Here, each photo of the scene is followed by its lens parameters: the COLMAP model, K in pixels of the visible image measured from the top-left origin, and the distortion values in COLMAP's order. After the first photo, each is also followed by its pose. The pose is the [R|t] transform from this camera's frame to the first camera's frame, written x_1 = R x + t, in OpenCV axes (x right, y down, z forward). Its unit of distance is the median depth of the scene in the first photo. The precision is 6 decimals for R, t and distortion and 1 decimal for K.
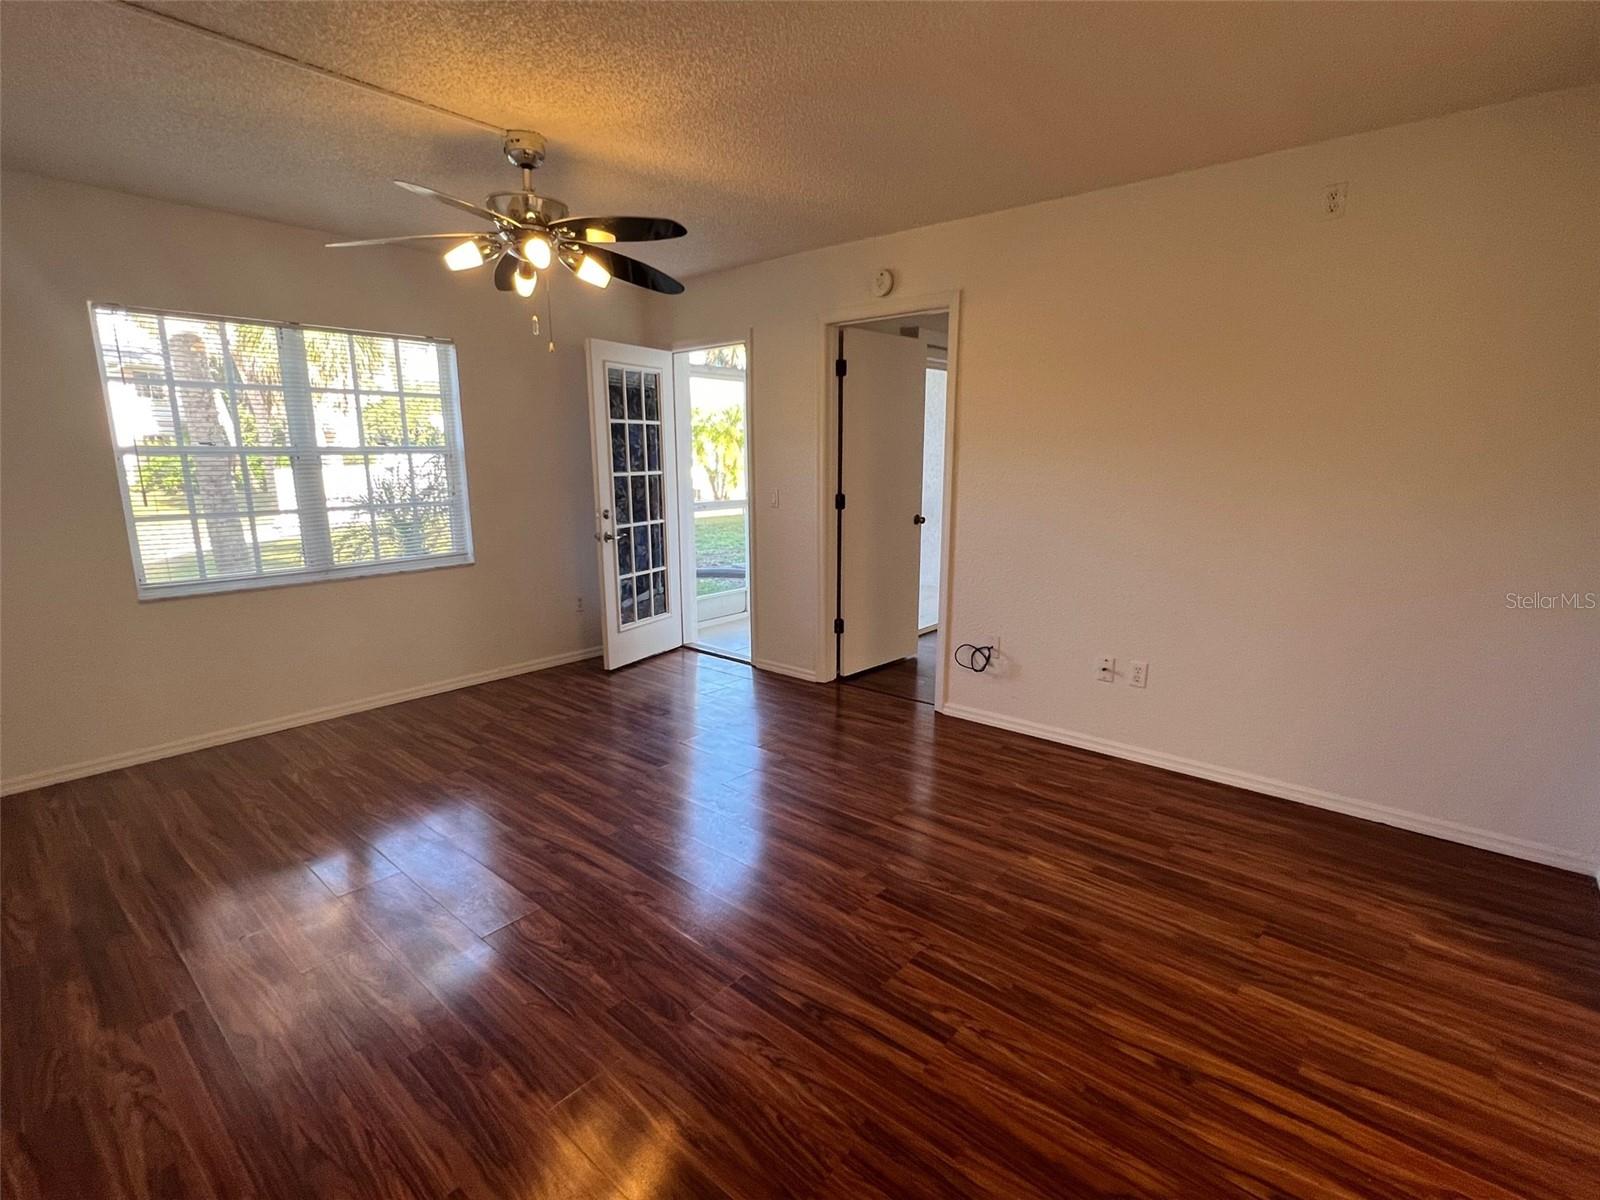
lens RADIAL K [[757.7, 0, 801.0], [0, 757.7, 608.1], [0, 0, 1]] dist [0.000314, -0.000554]
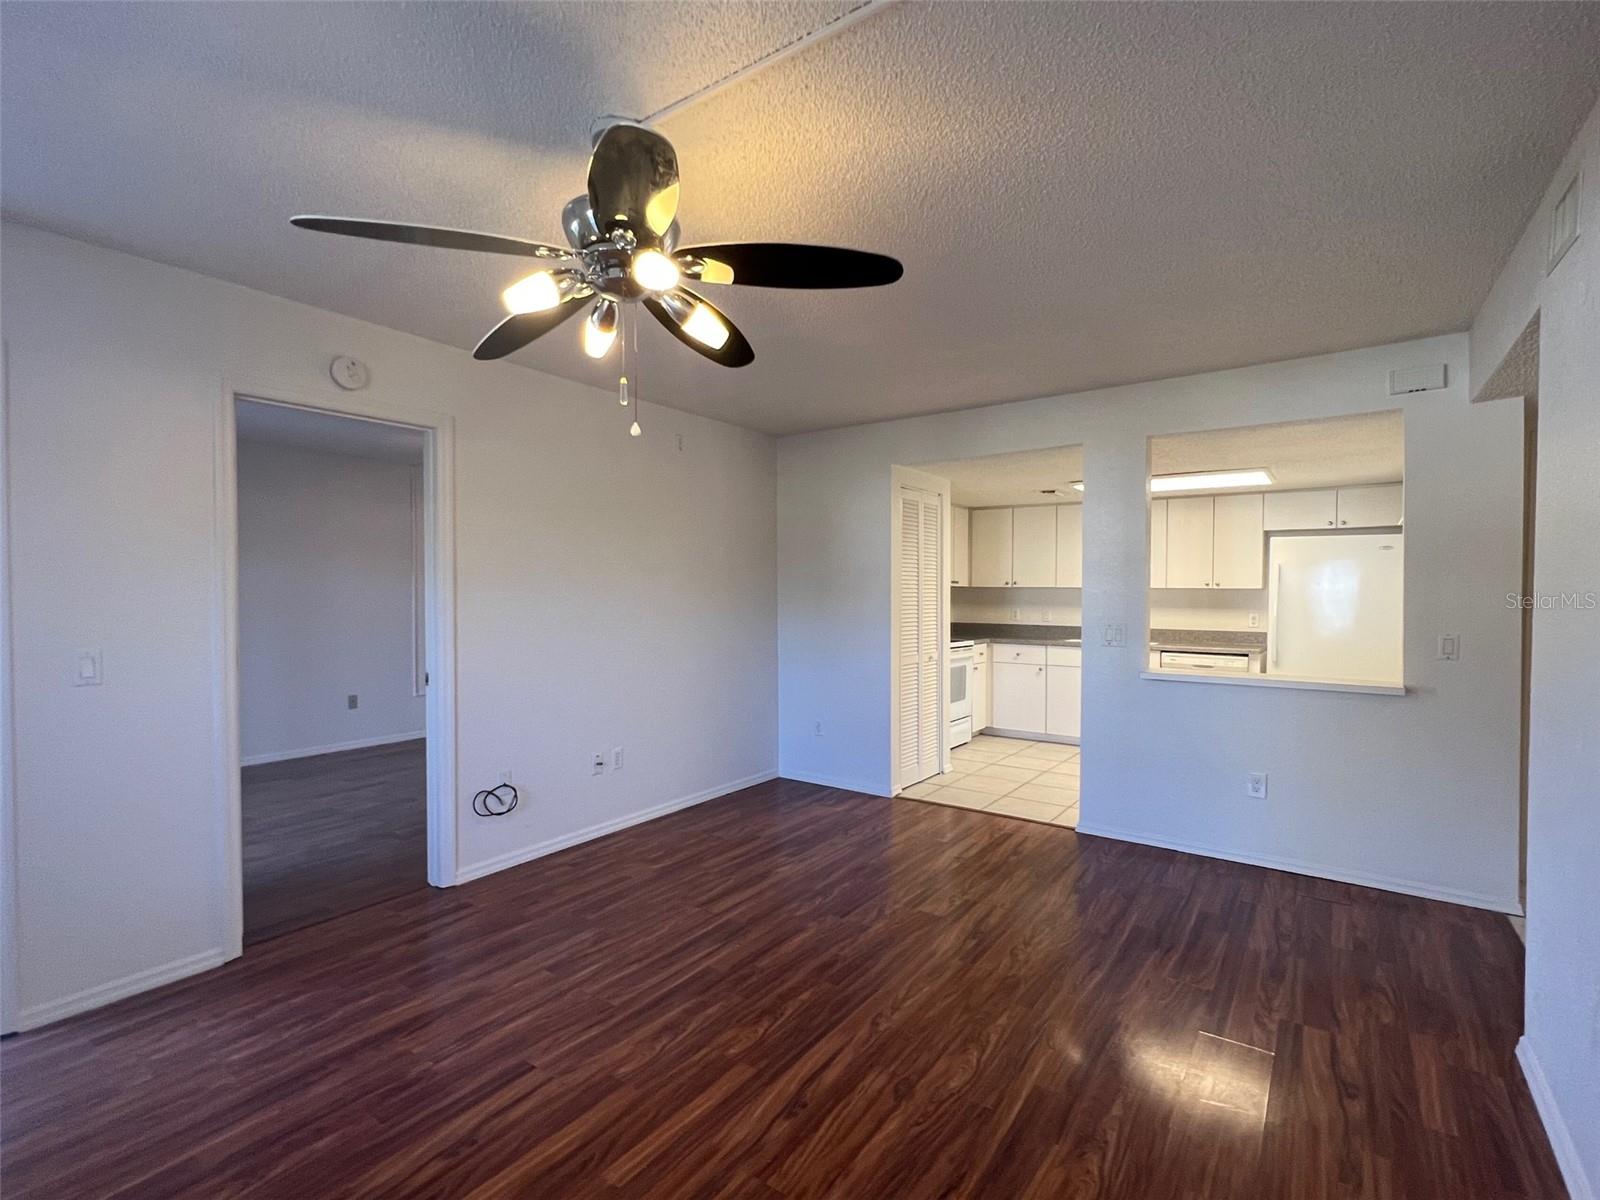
lens RADIAL K [[757.7, 0, 801.0], [0, 757.7, 608.1], [0, 0, 1]] dist [0.000314, -0.000554]
pose [[-0.099053, -0.020093, 0.994879, -0.675909], [0.201961, 0.978582, 0.039871, -0.118767], [-0.974372, 0.204876, -0.092874, 0.621900]]
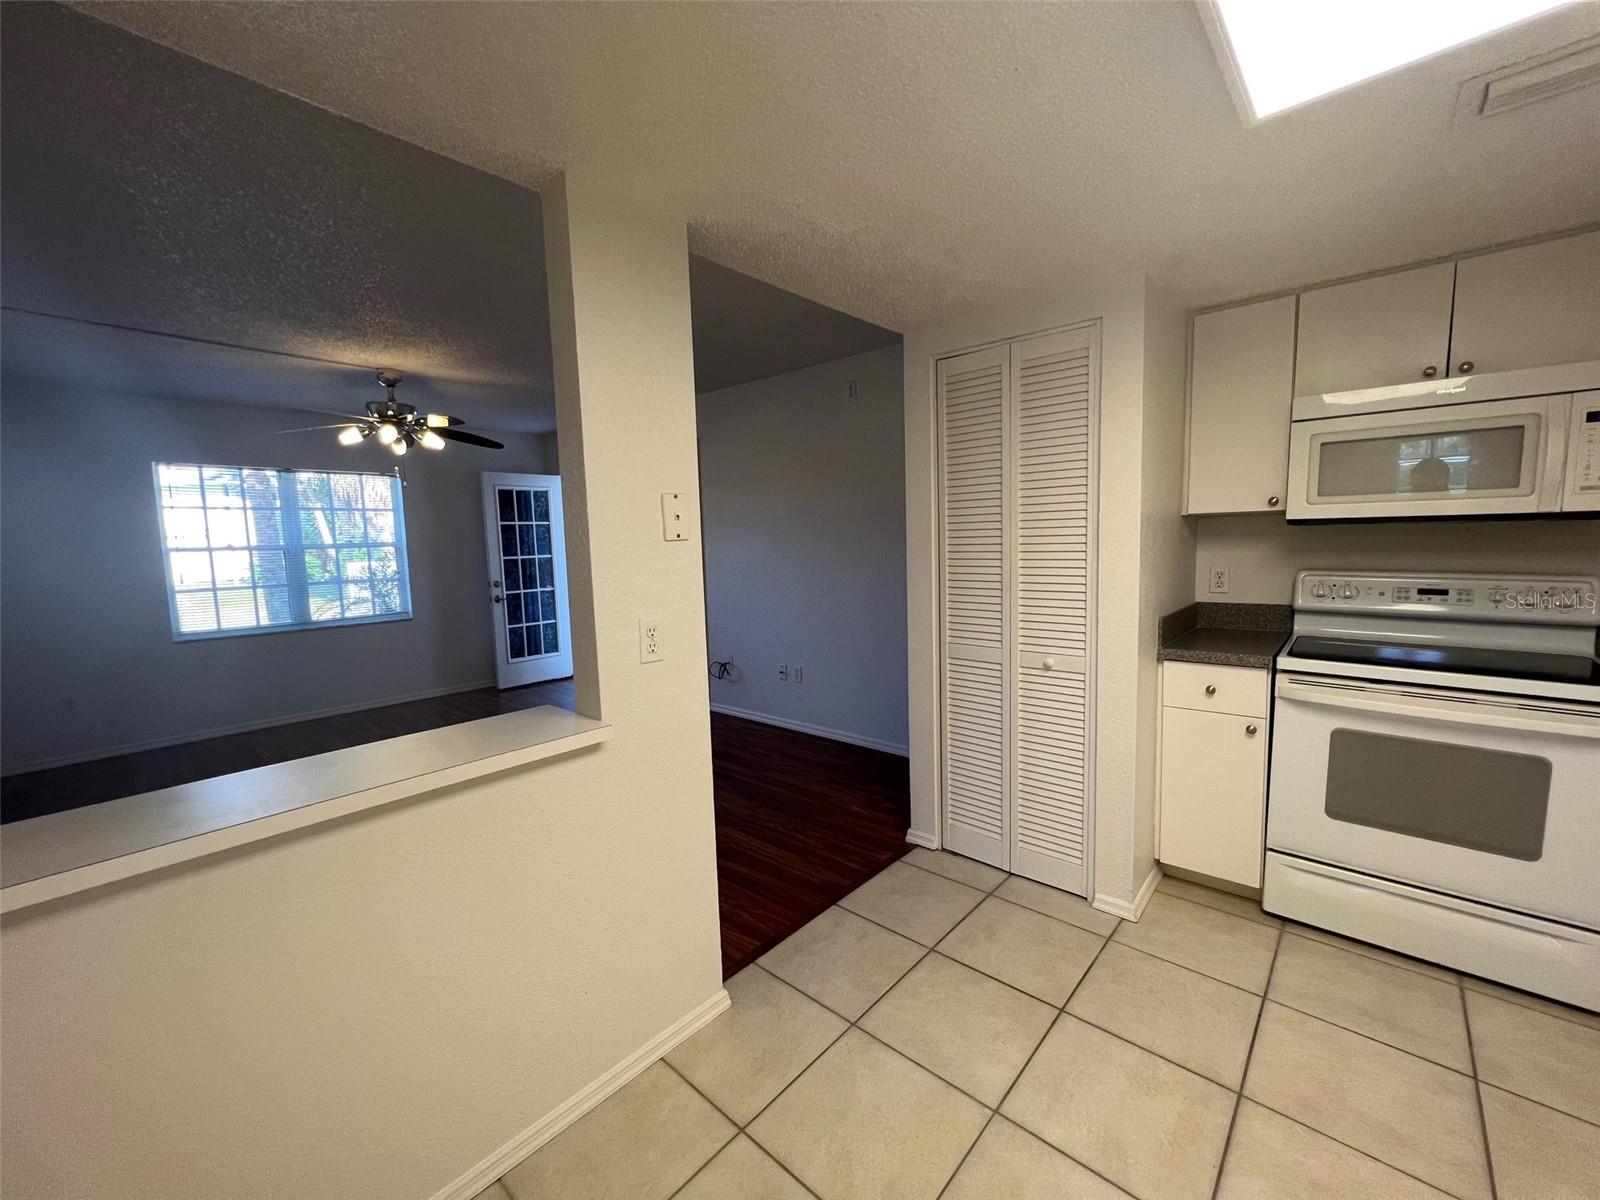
lens RADIAL K [[639.3, 0, 800.6], [0, 639.3, 602.6], [0, 0, 1]] dist [-0.001478, 0.000215]
pose [[0.999608, -0.024910, -0.012792, 0.382303], [0.023445, 0.994290, -0.104106, 0.062830], [0.015312, 0.103765, 0.994484, -0.265563]]
